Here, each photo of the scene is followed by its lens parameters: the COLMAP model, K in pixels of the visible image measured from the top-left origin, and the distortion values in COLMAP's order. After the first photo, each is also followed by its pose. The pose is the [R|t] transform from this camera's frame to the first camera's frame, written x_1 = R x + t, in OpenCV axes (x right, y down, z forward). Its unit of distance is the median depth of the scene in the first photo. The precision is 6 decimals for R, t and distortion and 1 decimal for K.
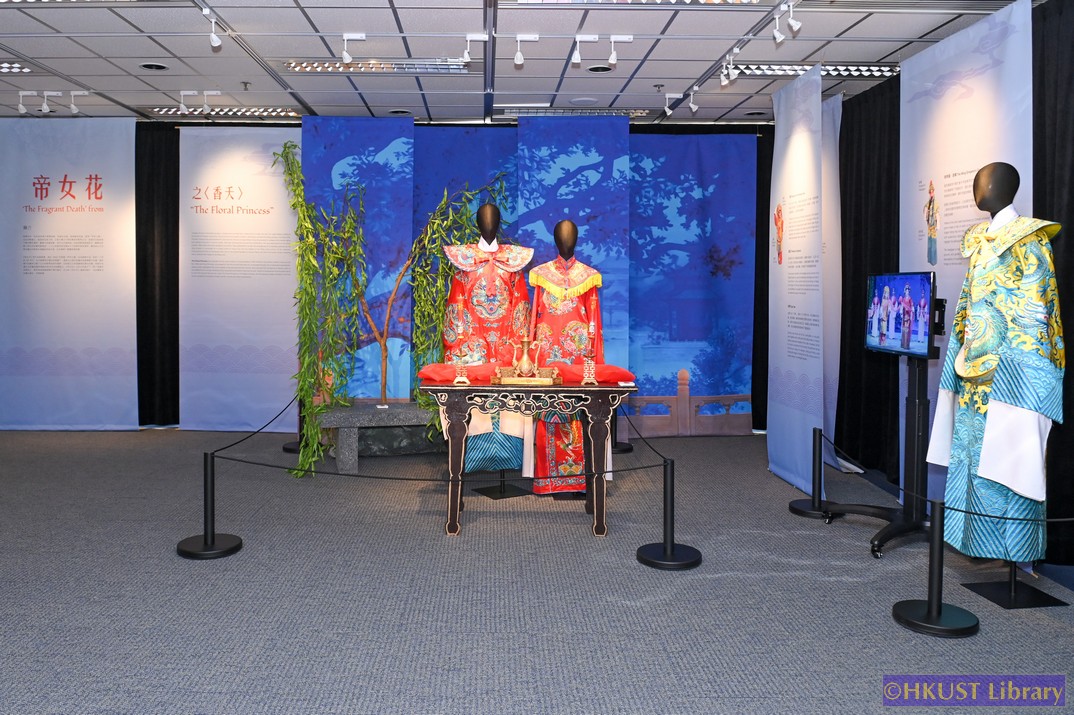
lens RADIAL K [[855.2, 0, 517.2], [0, 855.2, 353.1], [0, 0, 1]] dist [-0.033757, -0.009878]
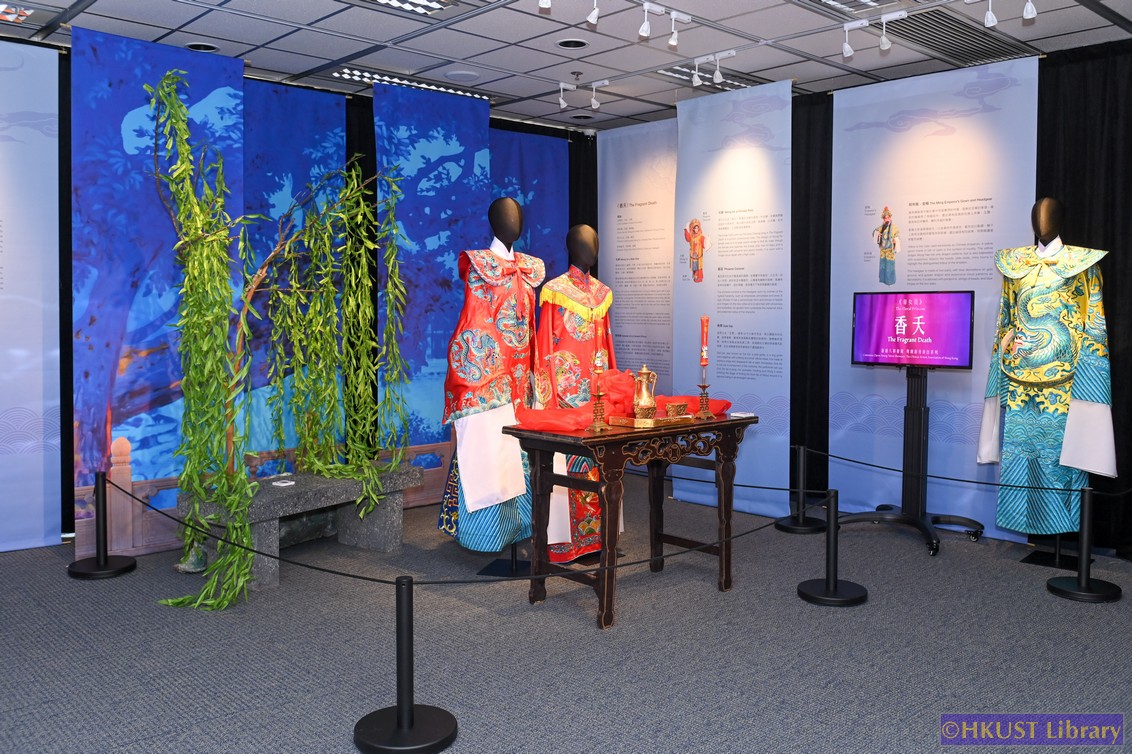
lens RADIAL K [[947.1, 0, 576.4], [0, 947.1, 401.0], [0, 0, 1]] dist [-0.018813, -0.013206]
pose [[0.737912, -0.069841, 0.671274, -0.448022], [0.056566, 0.997532, 0.041603, -0.019576], [-0.672522, 0.007272, 0.740041, 0.261988]]
